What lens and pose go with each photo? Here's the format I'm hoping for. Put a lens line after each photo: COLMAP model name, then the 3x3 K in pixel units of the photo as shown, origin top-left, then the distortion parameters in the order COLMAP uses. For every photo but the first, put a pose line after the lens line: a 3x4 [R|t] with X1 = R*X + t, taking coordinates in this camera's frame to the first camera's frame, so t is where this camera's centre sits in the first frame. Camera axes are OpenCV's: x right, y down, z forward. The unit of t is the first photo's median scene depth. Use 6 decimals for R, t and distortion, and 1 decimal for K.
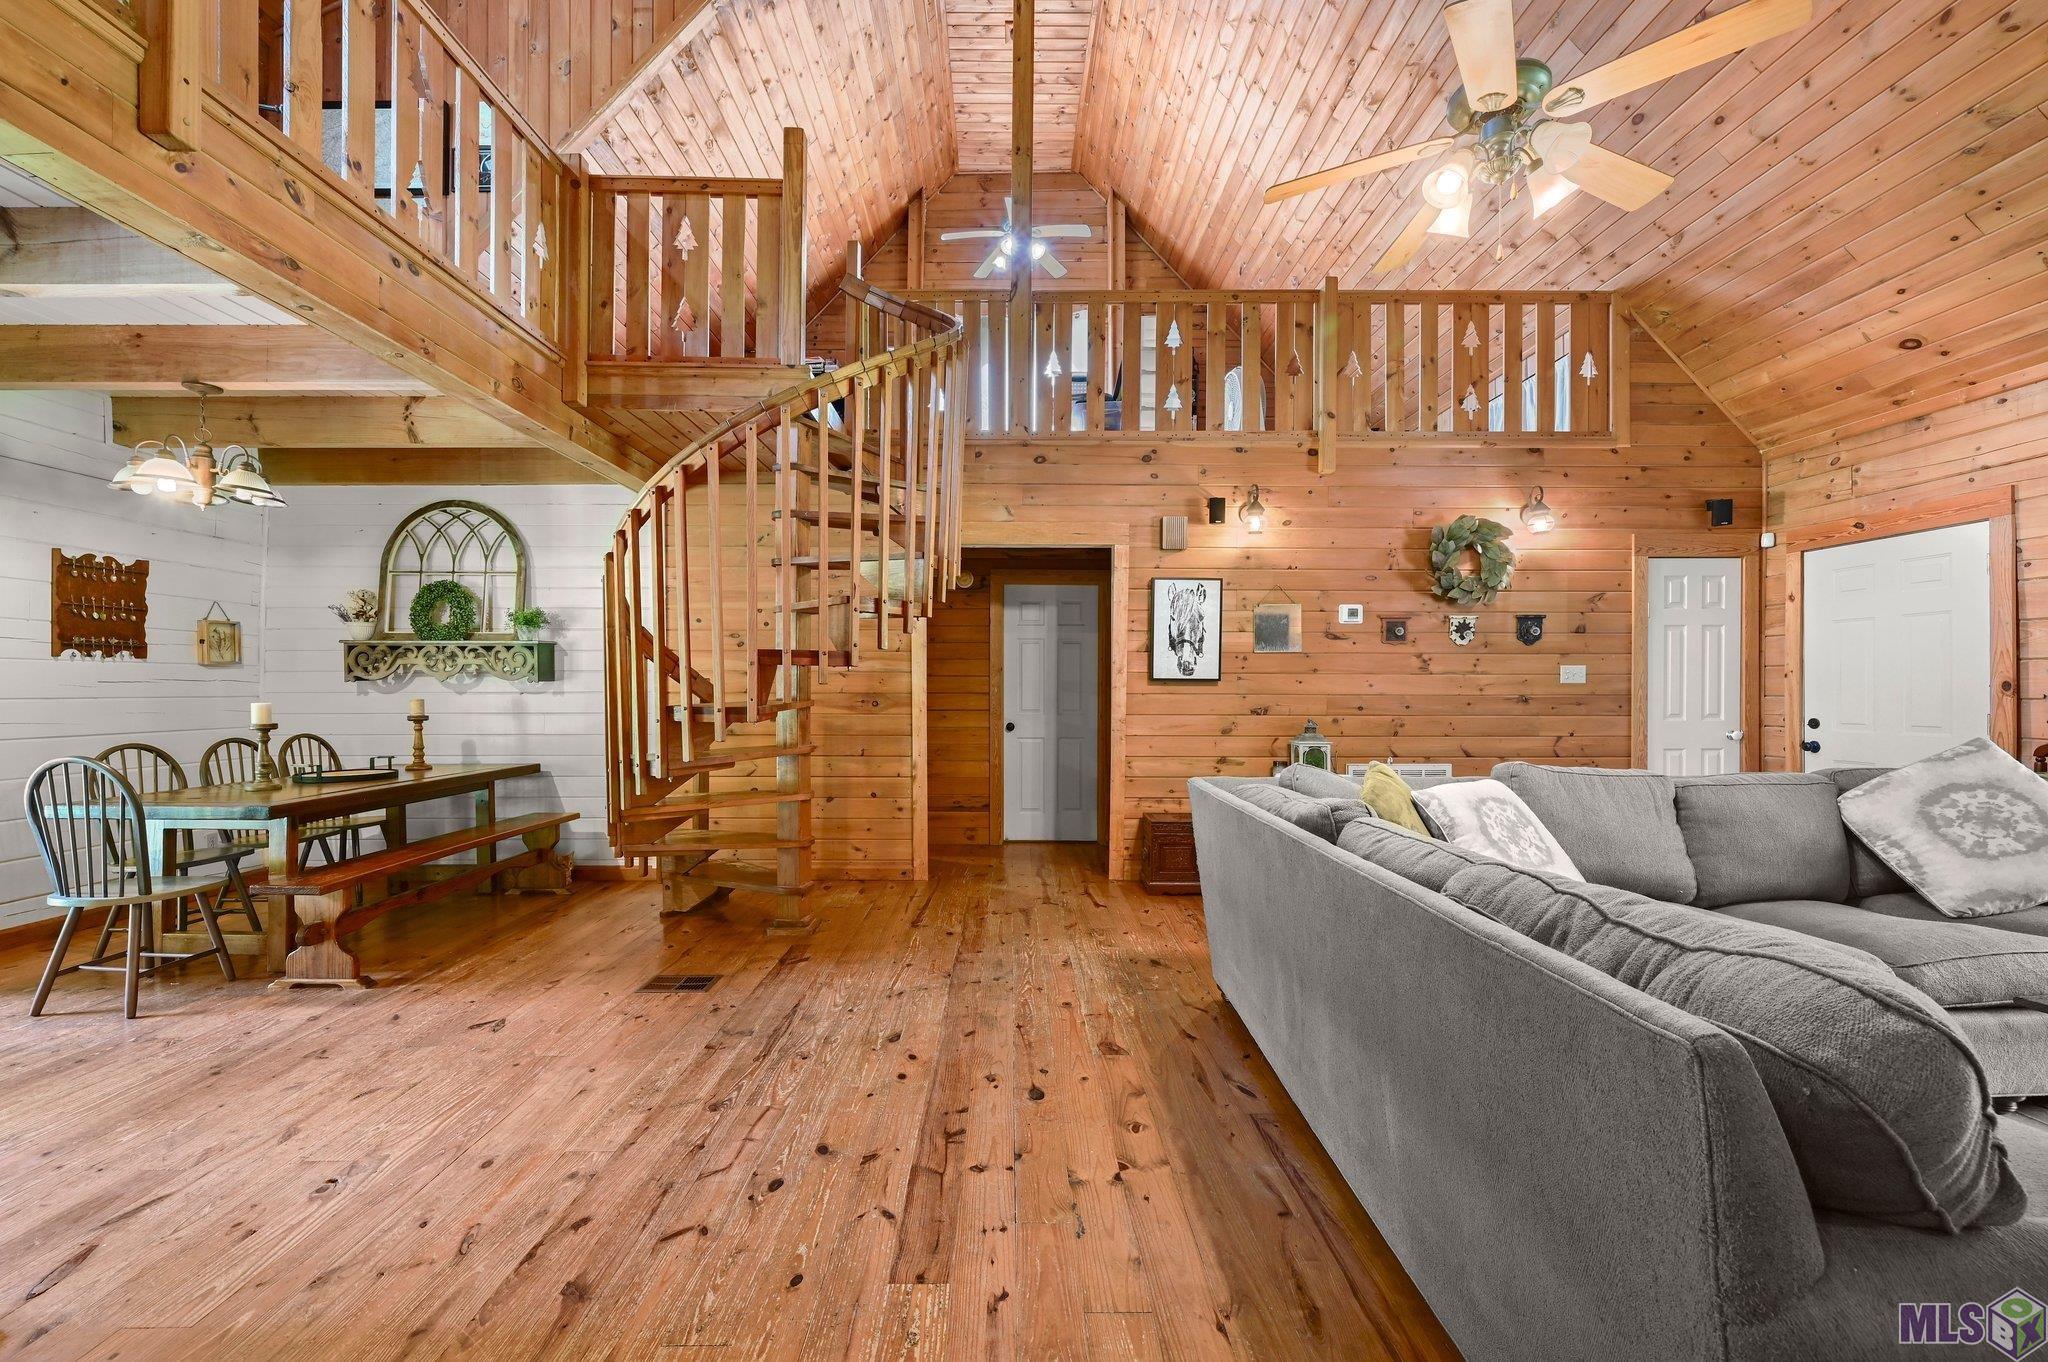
lens RADIAL K [[804.4, 0, 1019.2], [0, 804.4, 693.0], [0, 0, 1]] dist [-0.001904, -0.000080]
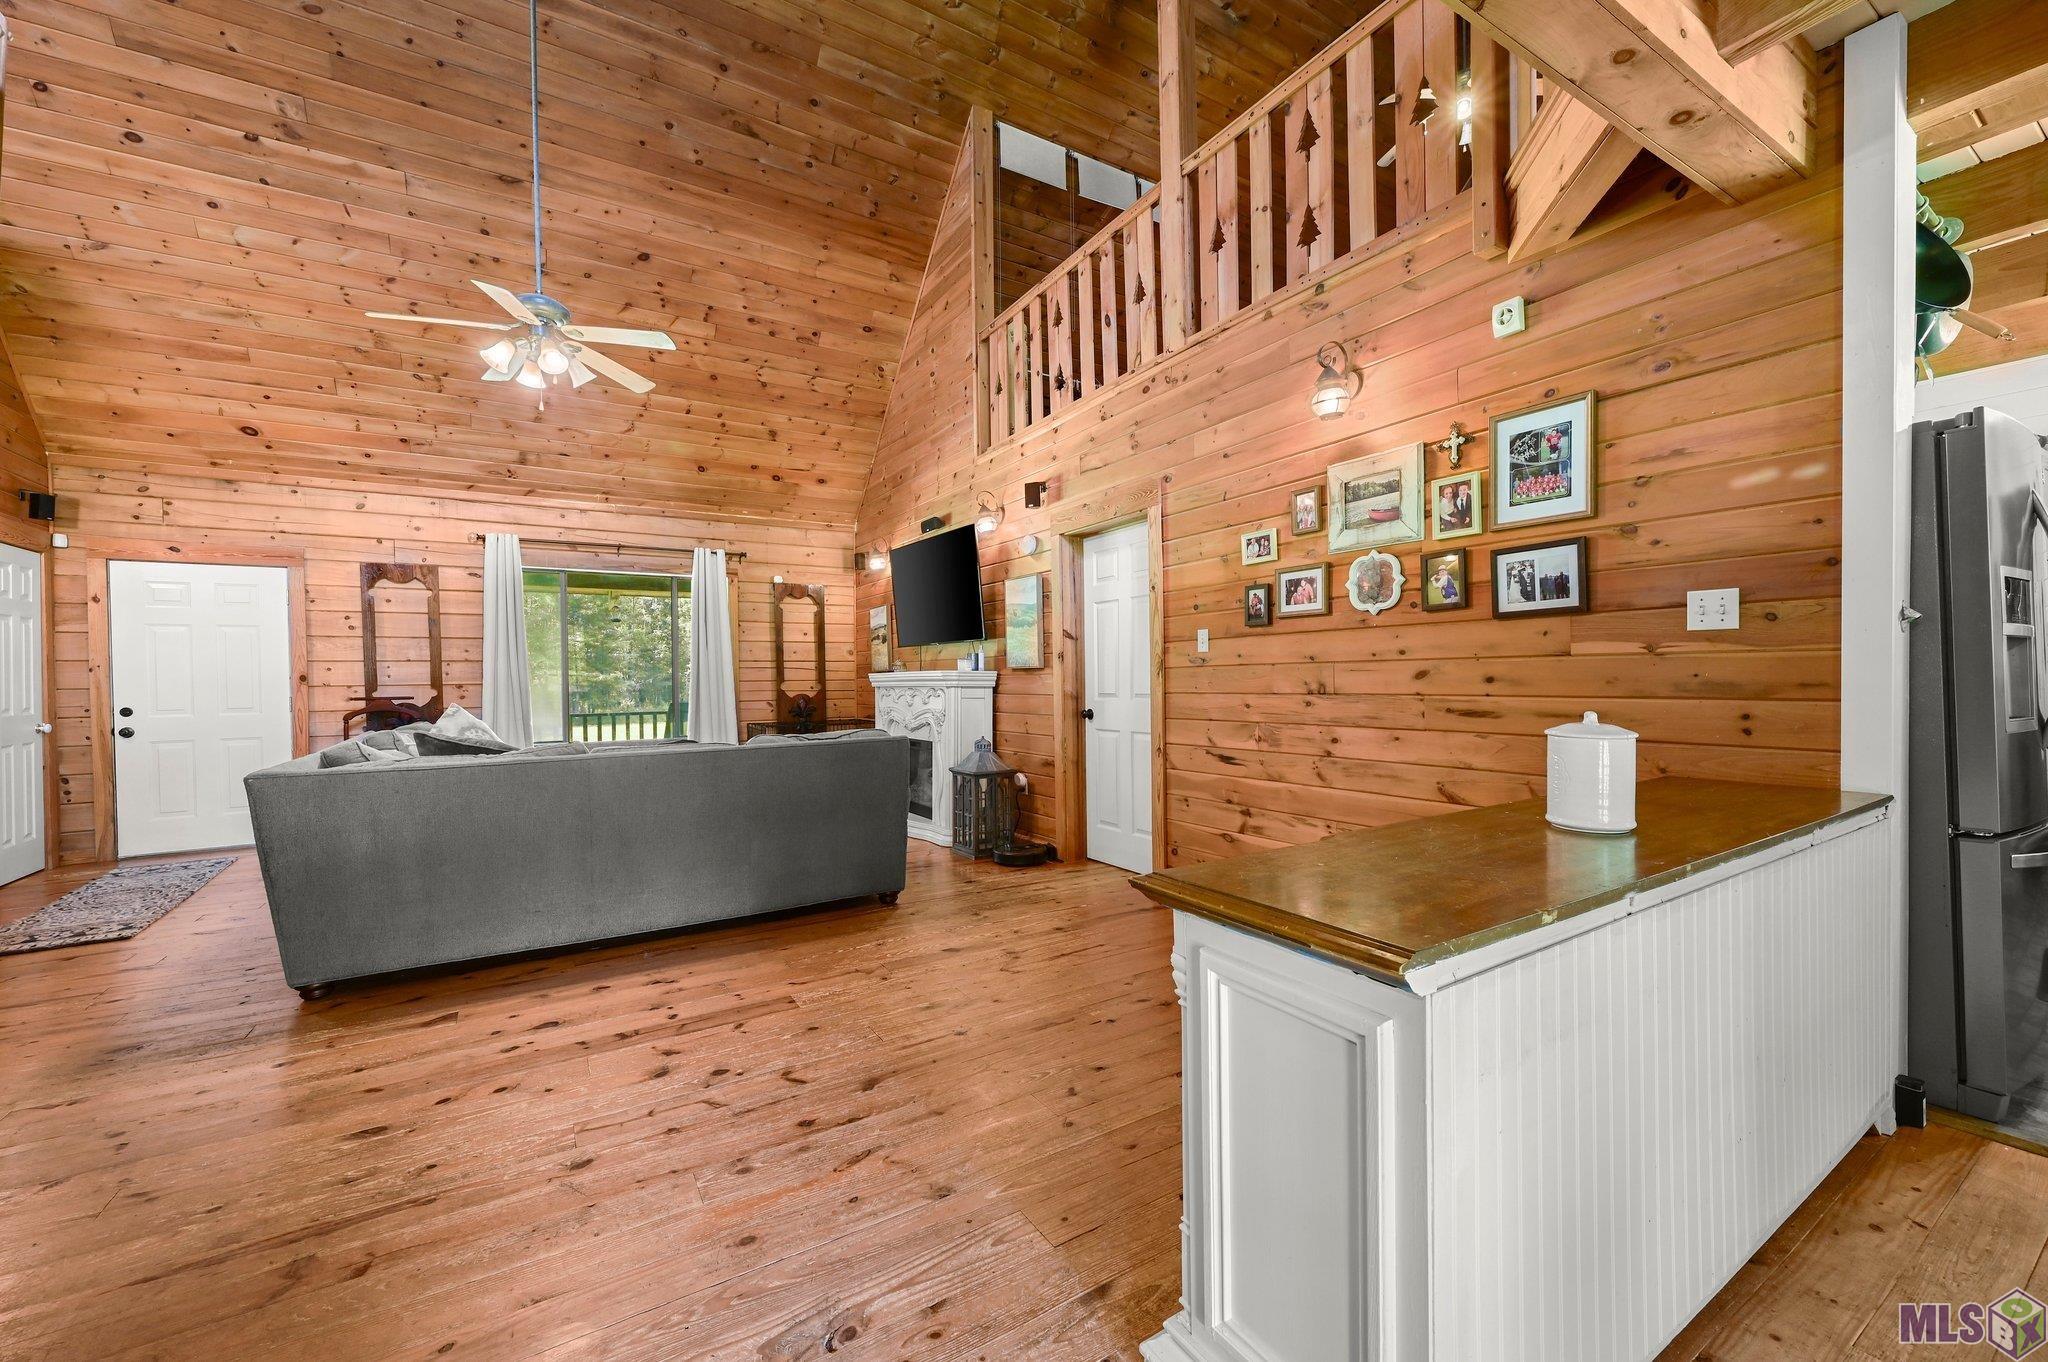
lens RADIAL K [[801.2, 0, 1010.6], [0, 801.2, 685.5], [0, 0, 1]] dist [-0.000579, -0.000176]
pose [[-0.509846, 0.000287, 0.860266, -0.712043], [0.017852, 0.999788, 0.010247, 0.012134], [-0.860080, 0.020582, -0.509743, 0.559065]]
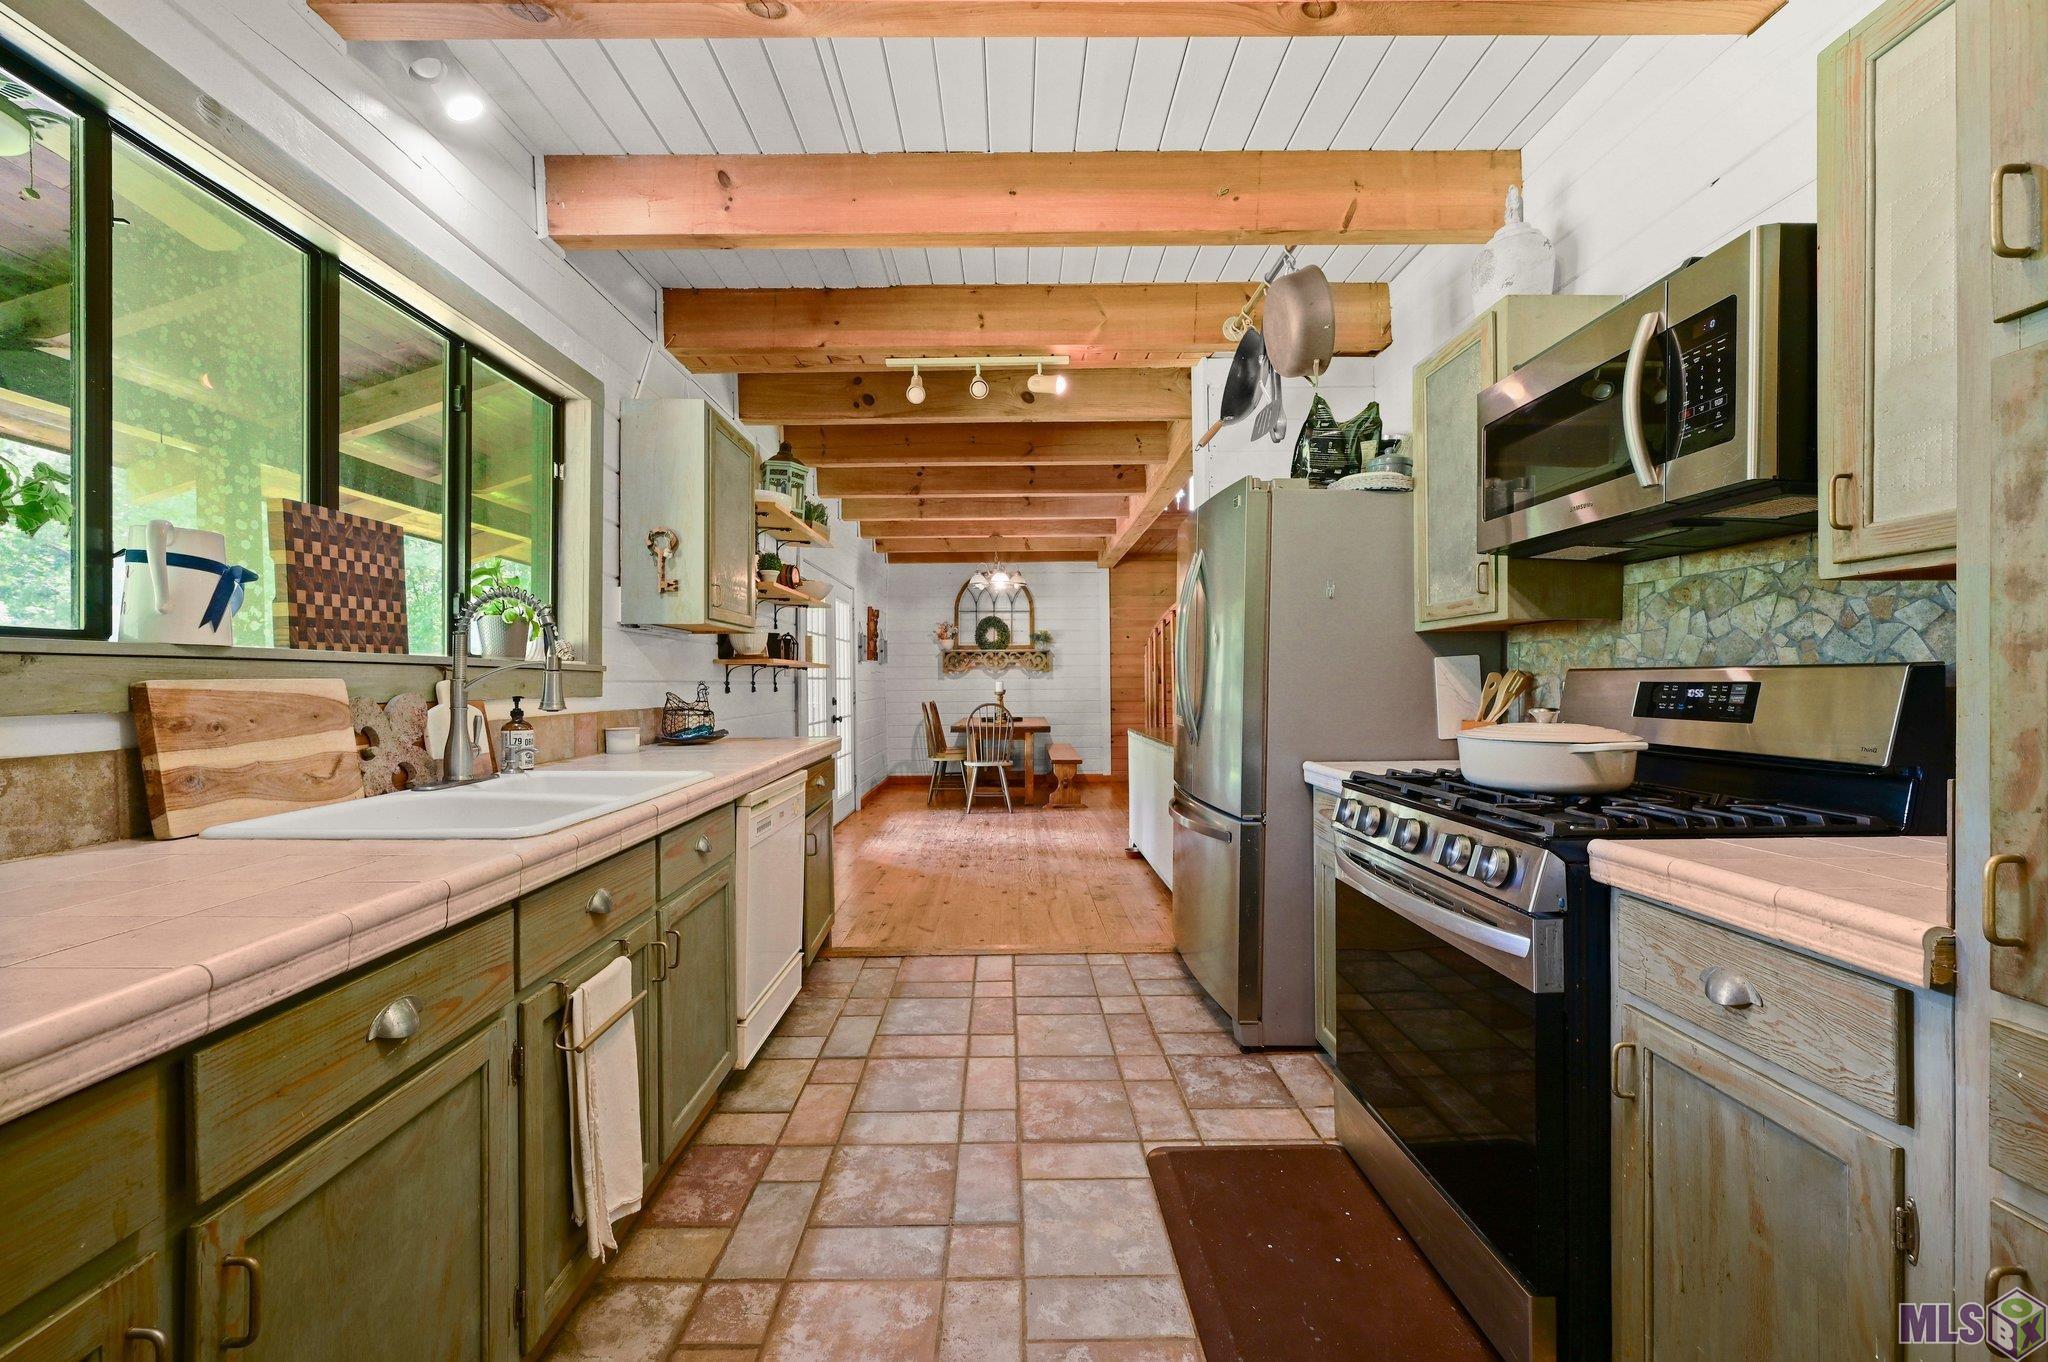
lens RADIAL K [[811.3, 0, 1011.2], [0, 811.3, 677.2], [0, 0, 1]] dist [-0.000810, 0.000104]
pose [[0.999960, -0.005266, -0.007249, -0.765360], [0.005213, 0.999960, -0.007253, 0.013032], [0.007287, 0.007215, 0.999947, -0.965375]]
